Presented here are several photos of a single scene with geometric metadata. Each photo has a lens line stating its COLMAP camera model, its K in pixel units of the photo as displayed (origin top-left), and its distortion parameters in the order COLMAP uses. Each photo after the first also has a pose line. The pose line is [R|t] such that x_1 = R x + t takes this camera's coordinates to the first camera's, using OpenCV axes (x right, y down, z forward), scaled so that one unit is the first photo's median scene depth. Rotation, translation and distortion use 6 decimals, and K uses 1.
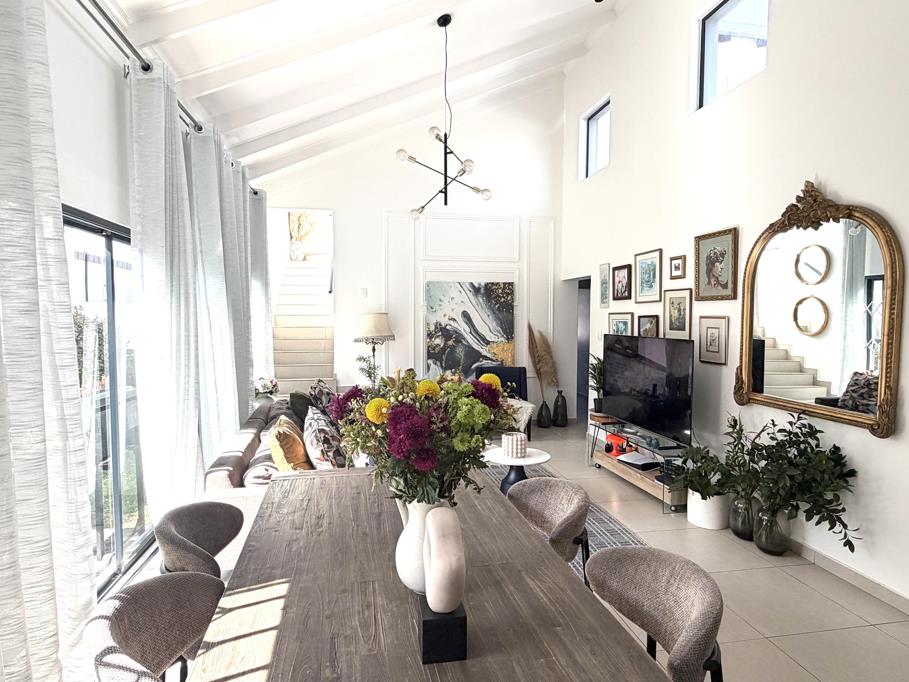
lens RADIAL K [[516.3, 0, 451.5], [0, 516.3, 342.8], [0, 0, 1]] dist [0.003643, 0.000834]
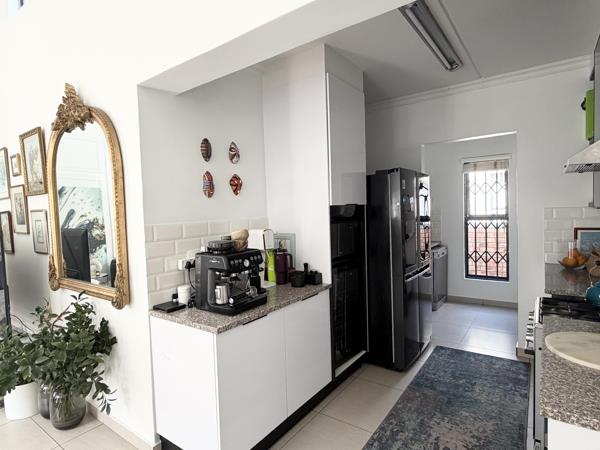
lens RADIAL K [[340.8, 0, 298.0], [0, 340.8, 226.2], [0, 0, 1]] dist [0.003643, 0.000834]
pose [[0.721007, -0.062429, 0.690110, 0.354817], [0.074243, 0.997160, 0.012638, 0.011891], [-0.688939, 0.042124, 0.723594, 0.098176]]
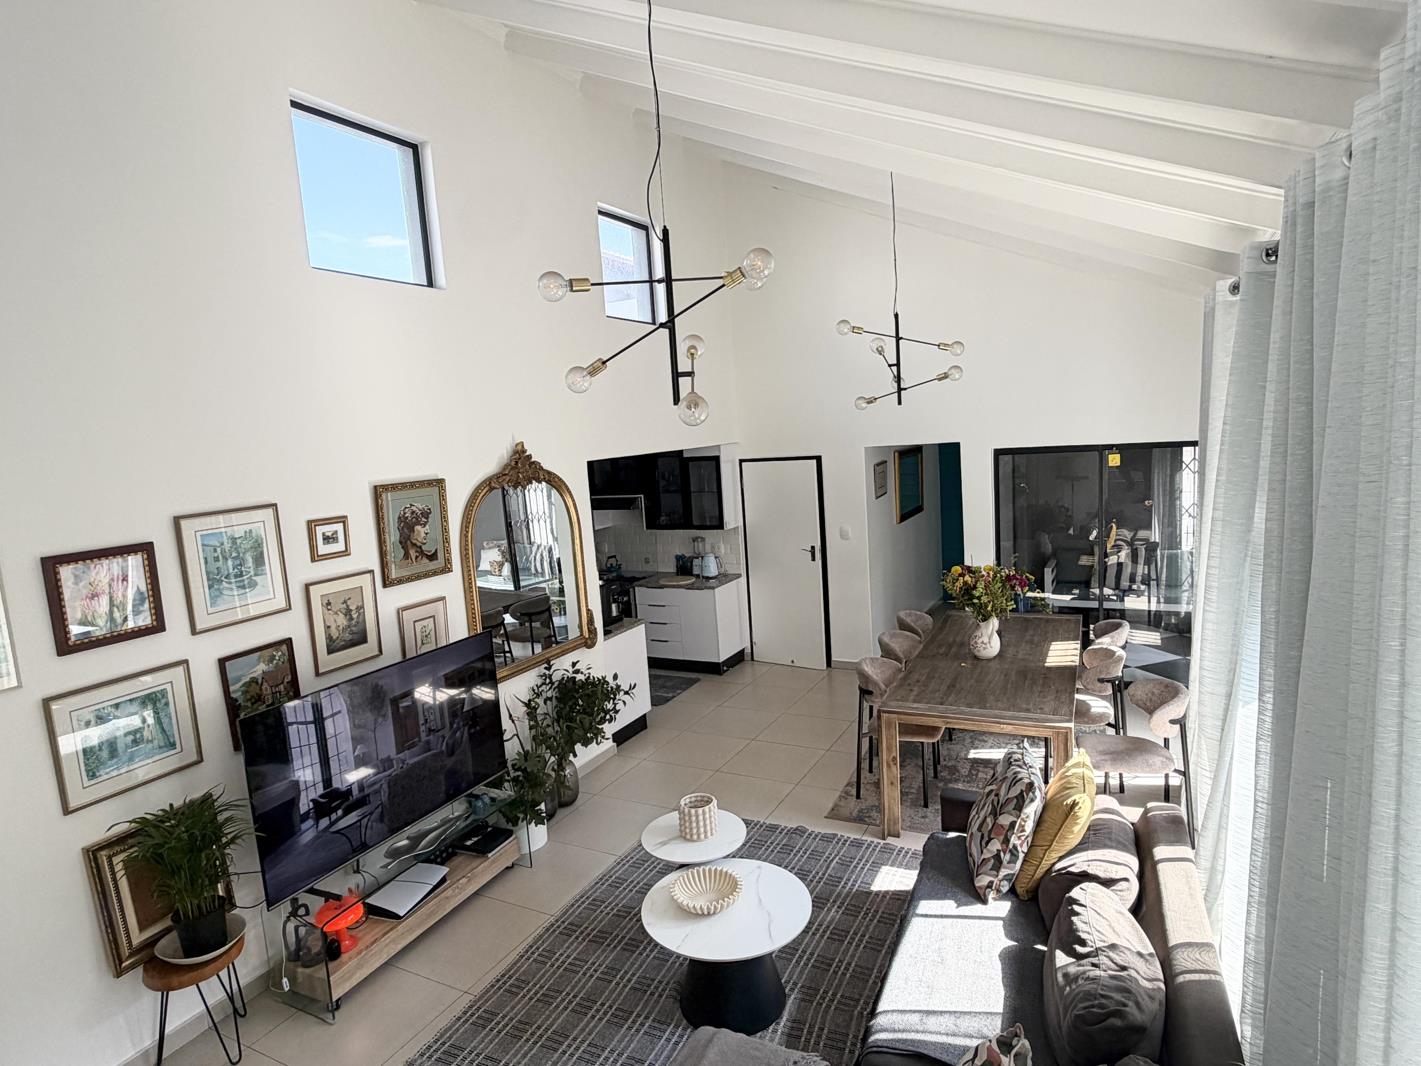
lens RADIAL K [[808.5, 0, 711.5], [0, 808.5, 538.6], [0, 0, 1]] dist [0.004524, 0.000386]
pose [[-0.788810, -0.034644, 0.613660, -0.397666], [0.094829, 0.979596, 0.177198, -0.252981], [-0.607278, 0.197968, -0.769430, 1.380915]]
